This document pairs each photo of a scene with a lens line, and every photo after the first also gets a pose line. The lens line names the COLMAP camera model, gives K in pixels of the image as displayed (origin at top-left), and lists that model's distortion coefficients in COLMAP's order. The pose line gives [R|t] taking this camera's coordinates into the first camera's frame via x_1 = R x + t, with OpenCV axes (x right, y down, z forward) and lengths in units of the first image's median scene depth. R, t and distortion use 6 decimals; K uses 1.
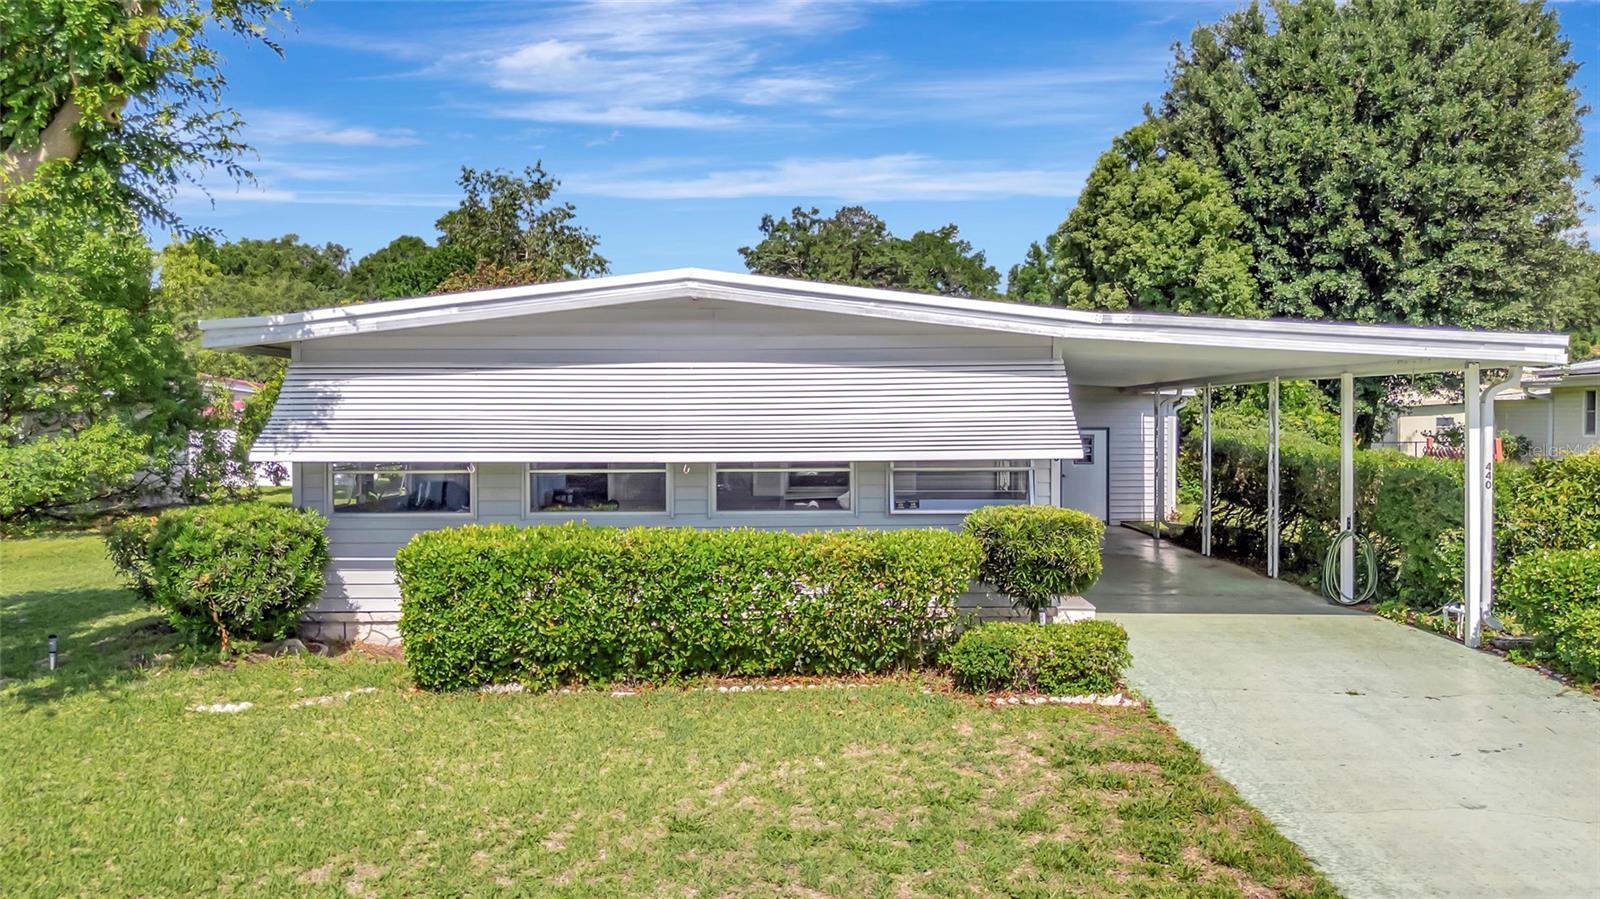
lens RADIAL K [[1242.6, 0, 801.6], [0, 1242.6, 444.9], [0, 0, 1]] dist [0.041866, -0.043697]
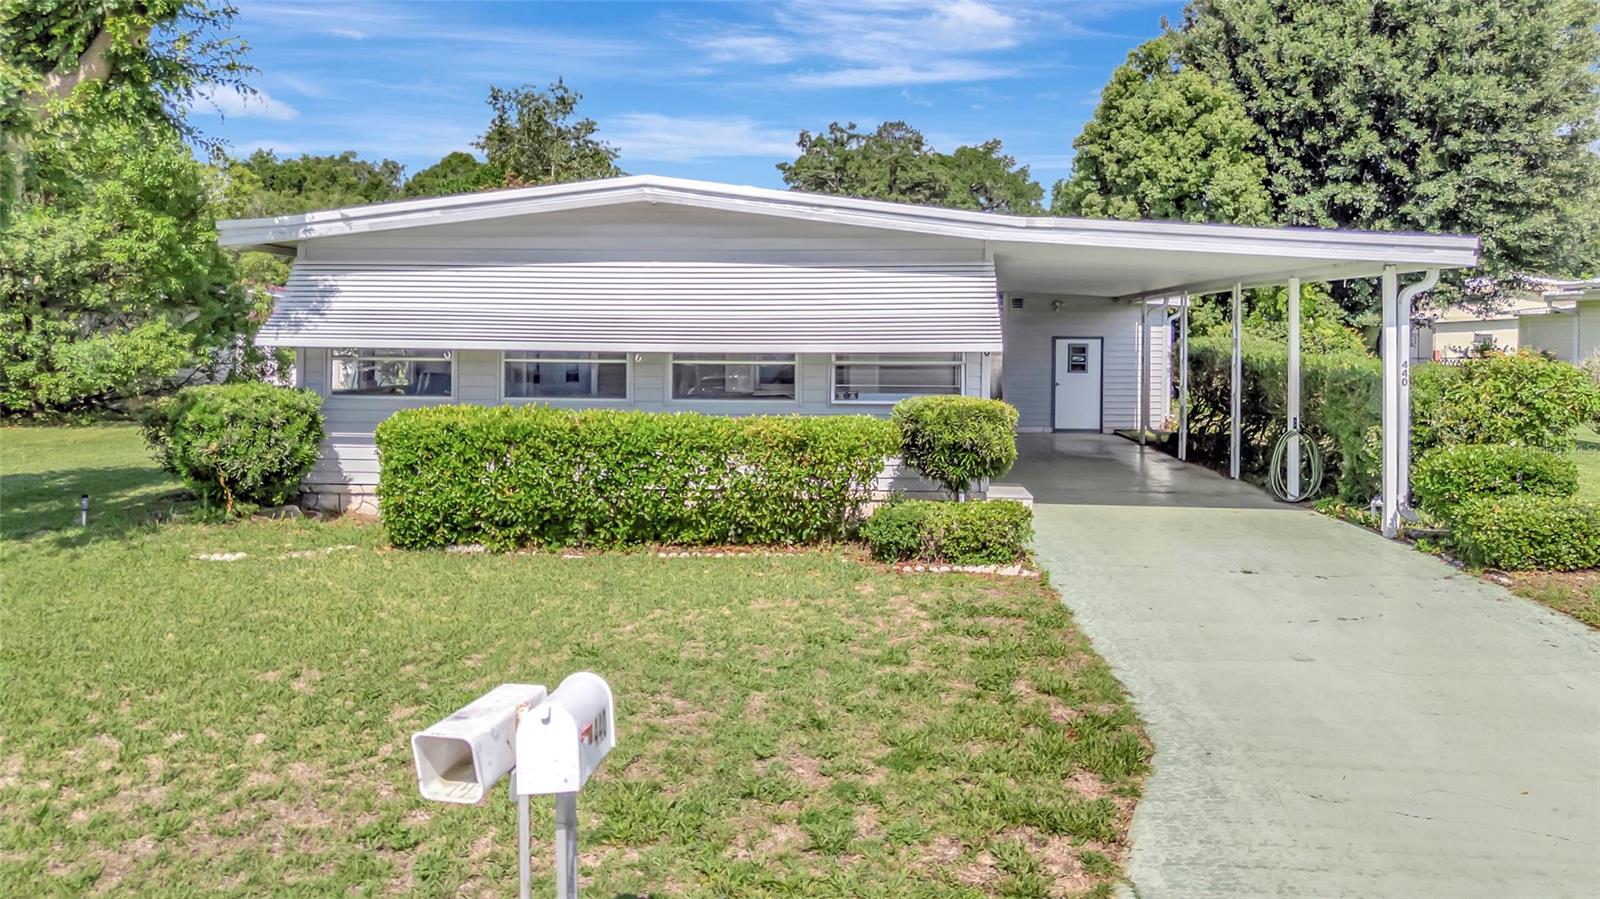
lens RADIAL K [[1262.7, 0, 756.3], [0, 1262.7, 349.4], [0, 0, 1]] dist [0.027478, -0.009337]
pose [[0.996691, 0.010402, -0.080618, 0.093373], [-0.011355, 0.999871, -0.011373, 0.022302], [0.080489, 0.012250, 0.996680, -0.096052]]
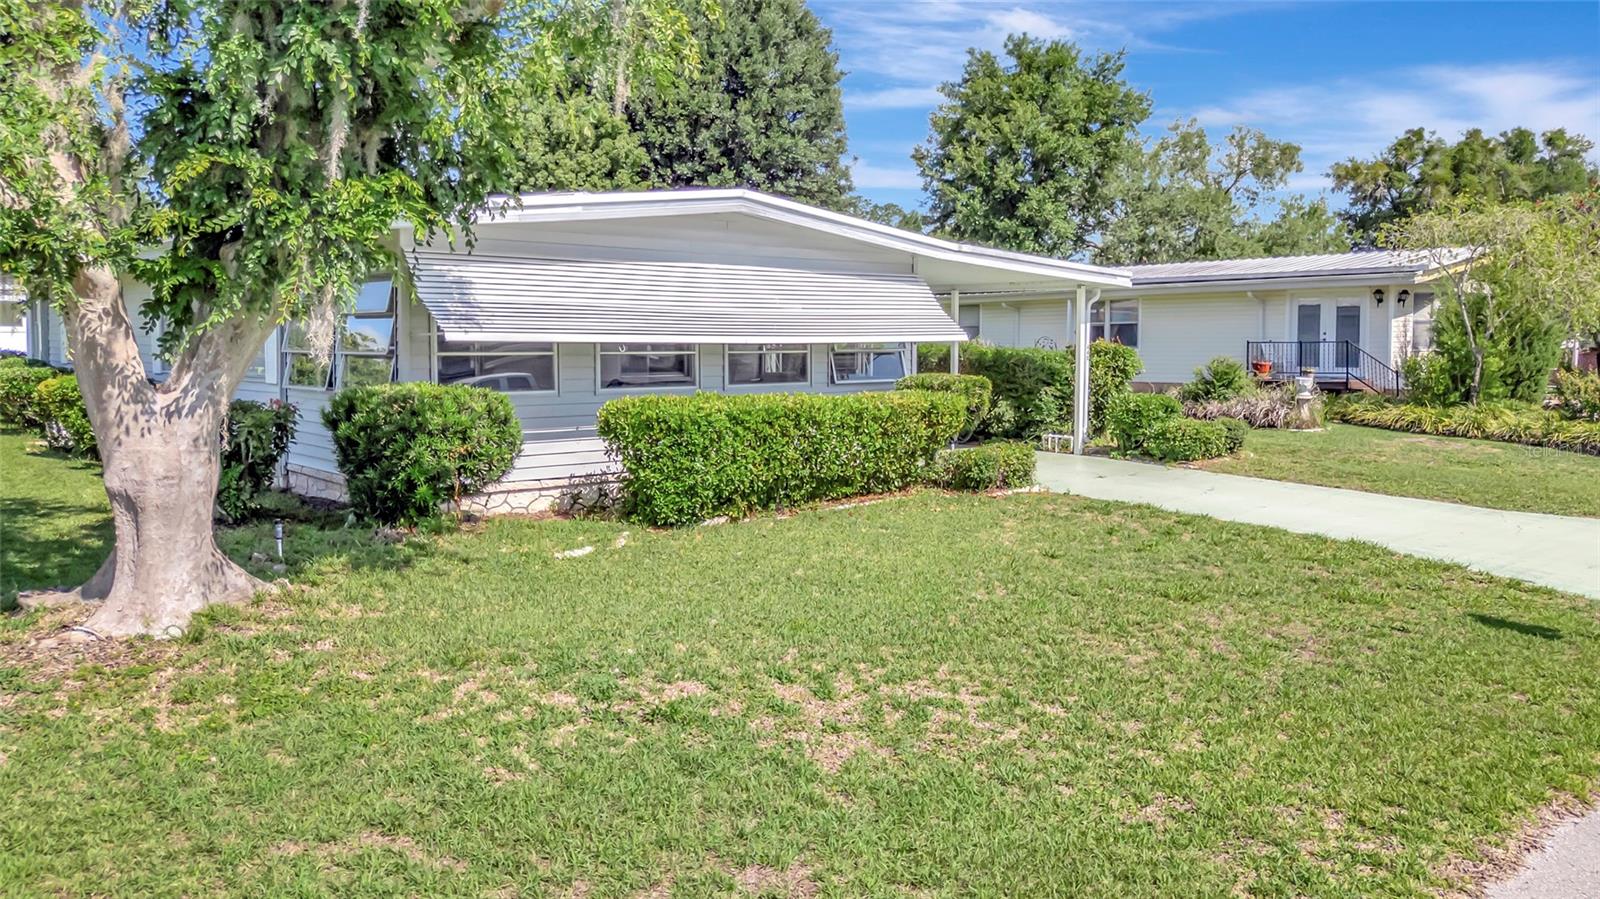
lens RADIAL K [[1242.6, 0, 801.6], [0, 1242.6, 444.9], [0, 0, 1]] dist [0.041866, -0.043697]
pose [[0.728330, -0.053249, 0.683155, -0.876191], [0.007904, 0.997563, 0.069329, 0.027953], [-0.685181, -0.045095, 0.726975, 0.030437]]
